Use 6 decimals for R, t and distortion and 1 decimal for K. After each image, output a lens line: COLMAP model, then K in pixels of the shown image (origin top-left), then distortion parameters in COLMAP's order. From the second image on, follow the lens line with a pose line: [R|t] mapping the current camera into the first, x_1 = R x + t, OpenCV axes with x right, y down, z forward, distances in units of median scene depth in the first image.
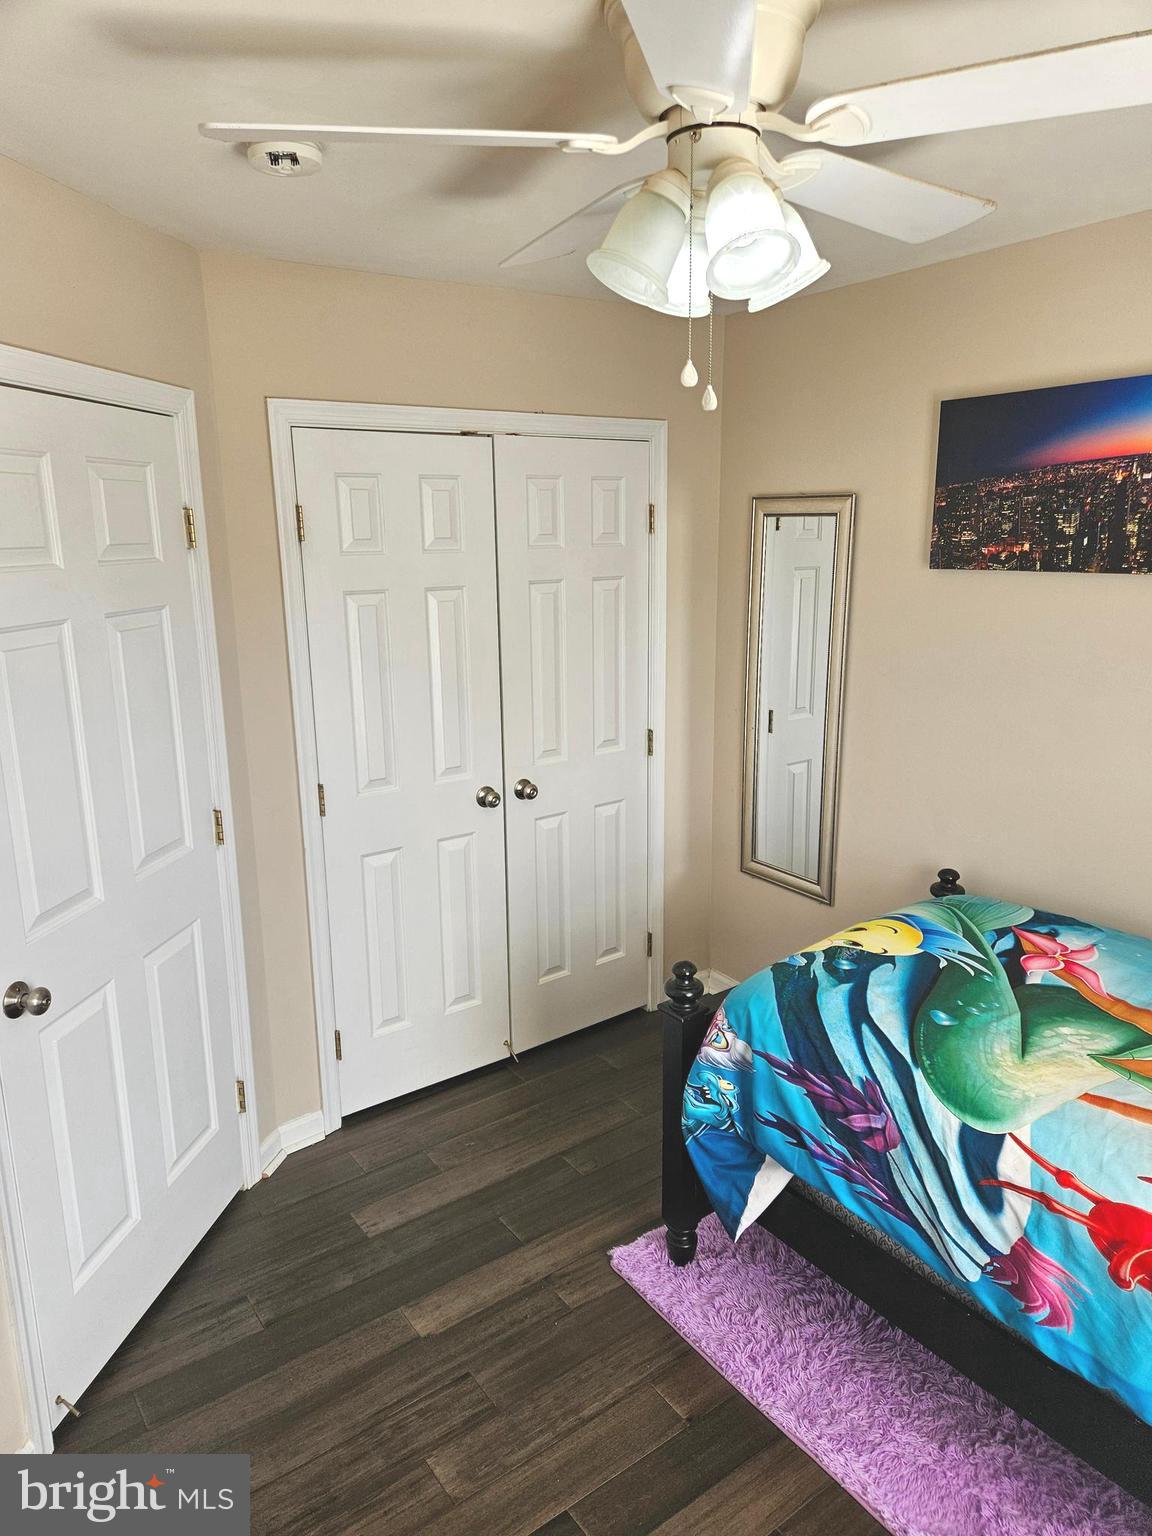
lens RADIAL K [[1025.0, 0, 569.2], [0, 1025.0, 805.2], [0, 0, 1]] dist [0.089837, -0.081984]
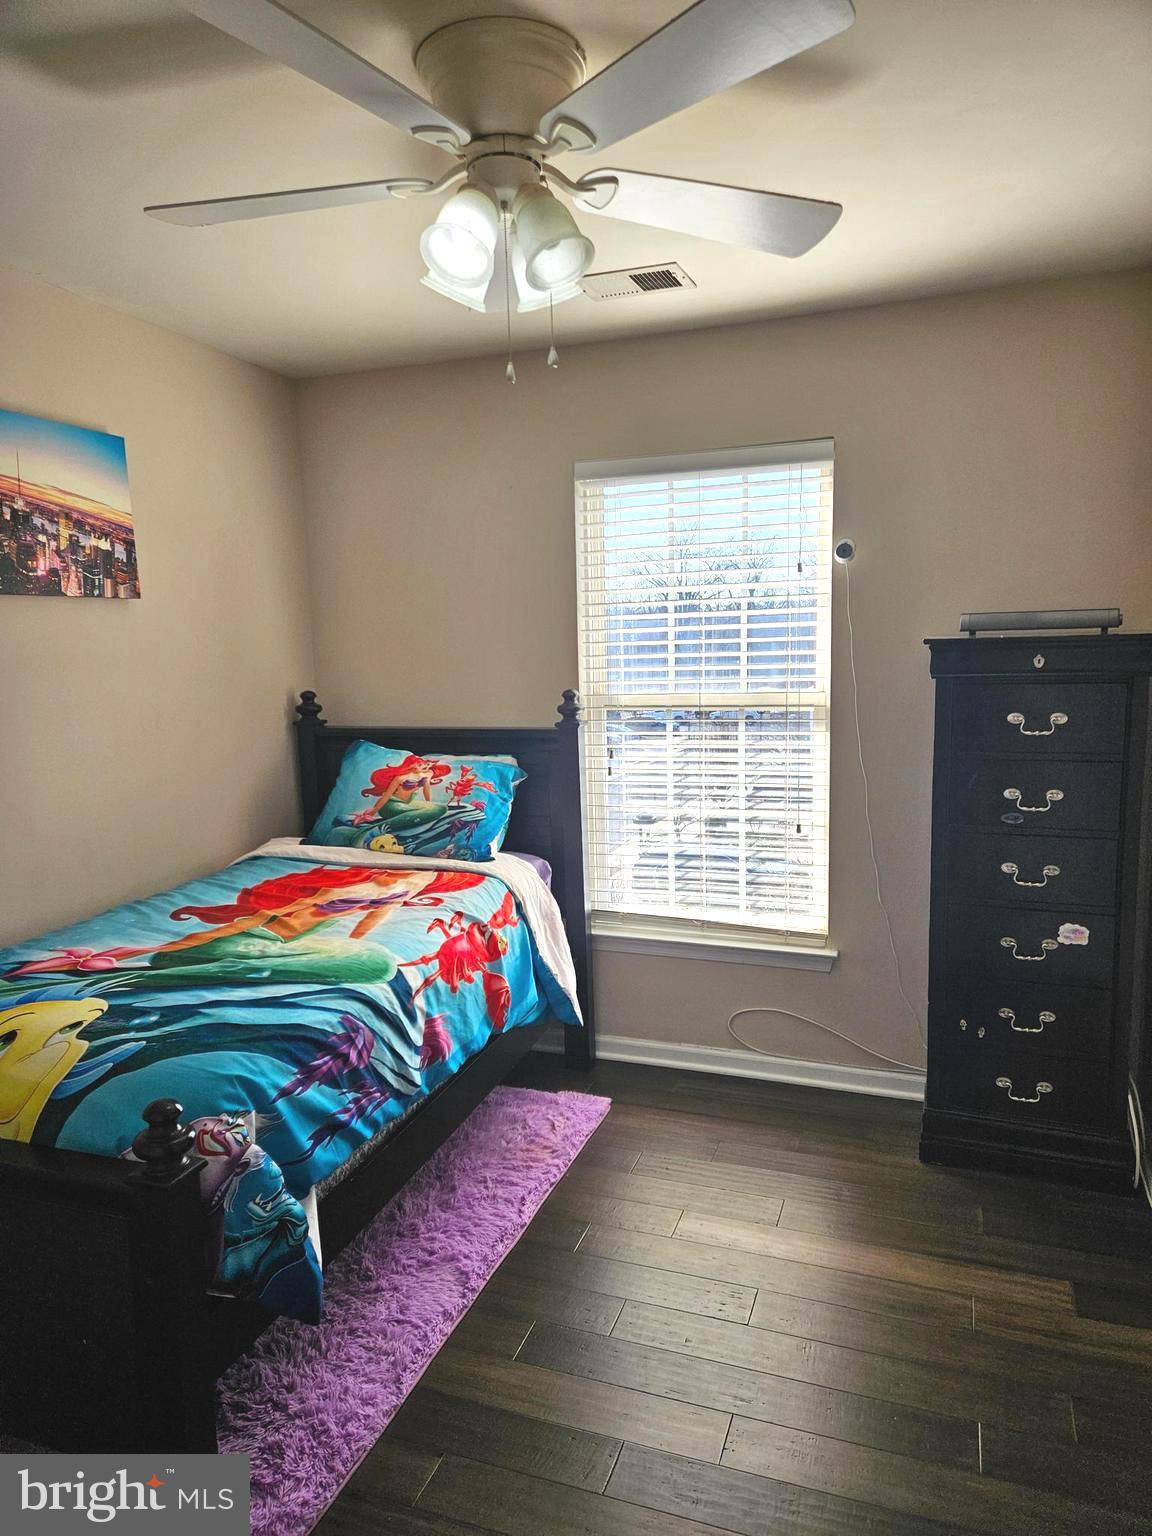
lens RADIAL K [[1025.0, 0, 569.2], [0, 1025.0, 805.2], [0, 0, 1]] dist [0.089837, -0.081984]
pose [[-0.567824, -0.103793, 0.816580, -0.676191], [0.256175, 0.920473, 0.295134, -0.188296], [-0.782273, 0.376771, -0.496078, 1.221633]]
